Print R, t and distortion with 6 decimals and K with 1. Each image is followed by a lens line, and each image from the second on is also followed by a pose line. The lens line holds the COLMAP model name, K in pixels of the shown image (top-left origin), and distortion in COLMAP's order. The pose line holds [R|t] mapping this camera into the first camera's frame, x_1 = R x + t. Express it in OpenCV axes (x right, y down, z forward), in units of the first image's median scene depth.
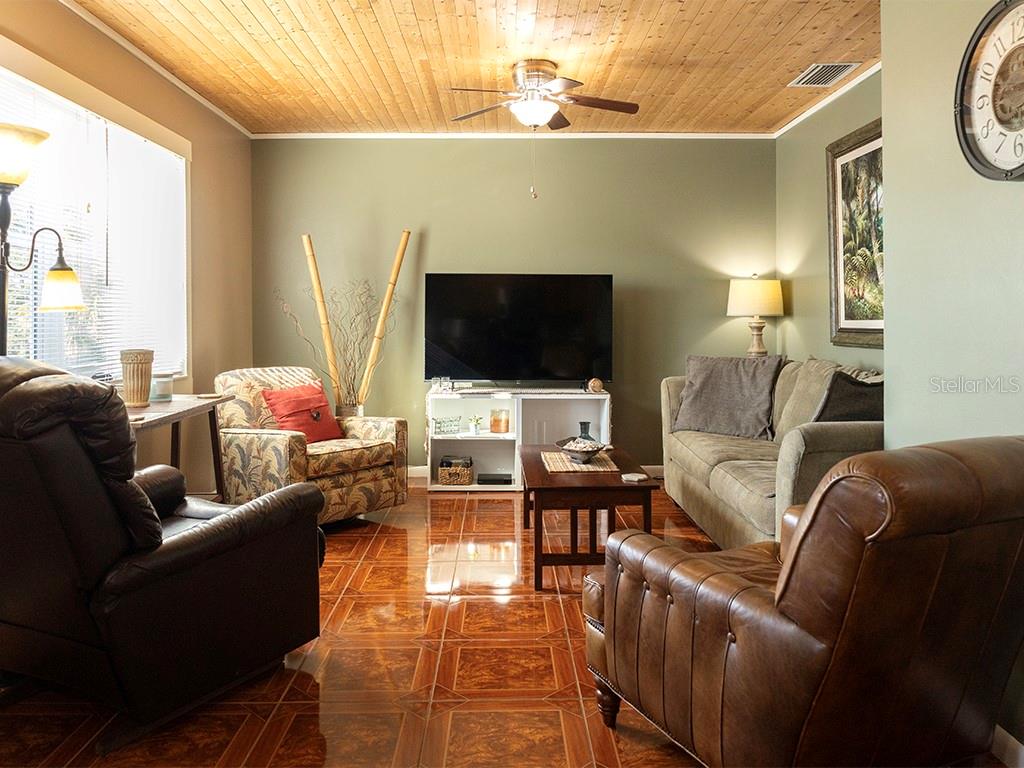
lens RADIAL K [[778.8, 0, 546.4], [0, 778.8, 327.6], [0, 0, 1]] dist [-0.011475, 0.010038]
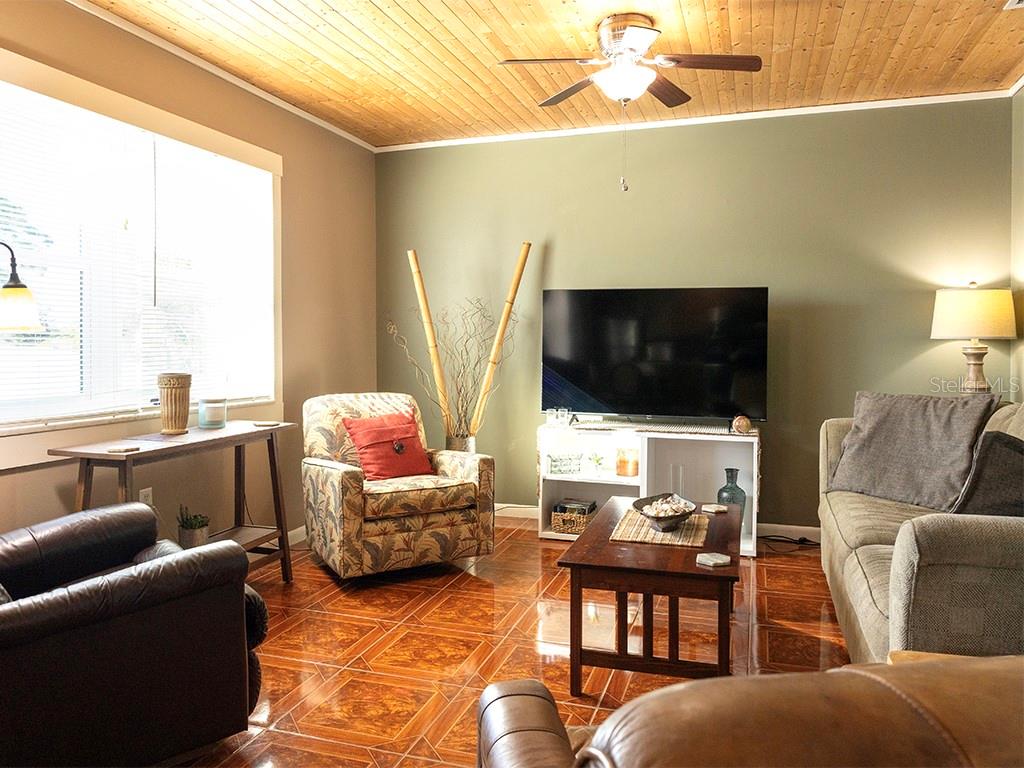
lens RADIAL K [[778.8, 0, 524.1], [0, 778.8, 358.3], [0, 0, 1]] dist [-0.011475, 0.010038]
pose [[0.938727, 0.010115, -0.344513, 0.147641], [-0.006672, 0.999915, 0.011177, -0.002508], [0.344597, -0.008194, 0.938715, 0.193162]]
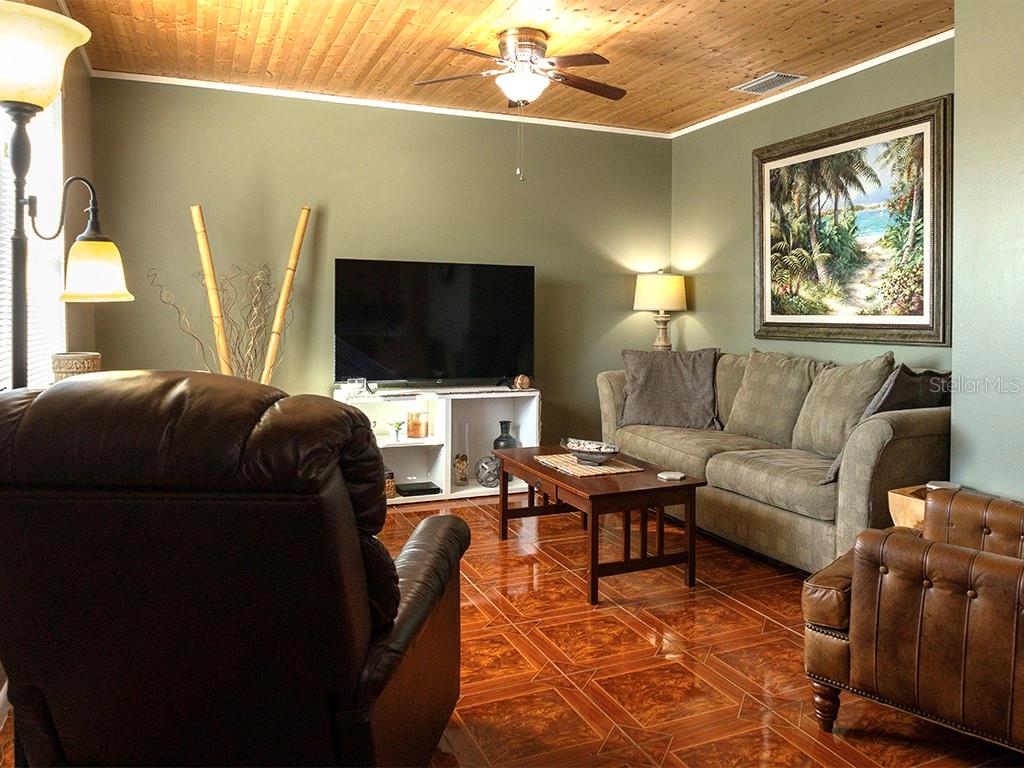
lens RADIAL K [[778.8, 0, 578.7], [0, 778.8, 340.5], [0, 0, 1]] dist [-0.011475, 0.010038]
pose [[0.919360, -0.009018, 0.393313, -0.285028], [-0.001576, 0.999645, 0.026604, -0.002535], [-0.393414, -0.025078, 0.919019, 0.114278]]
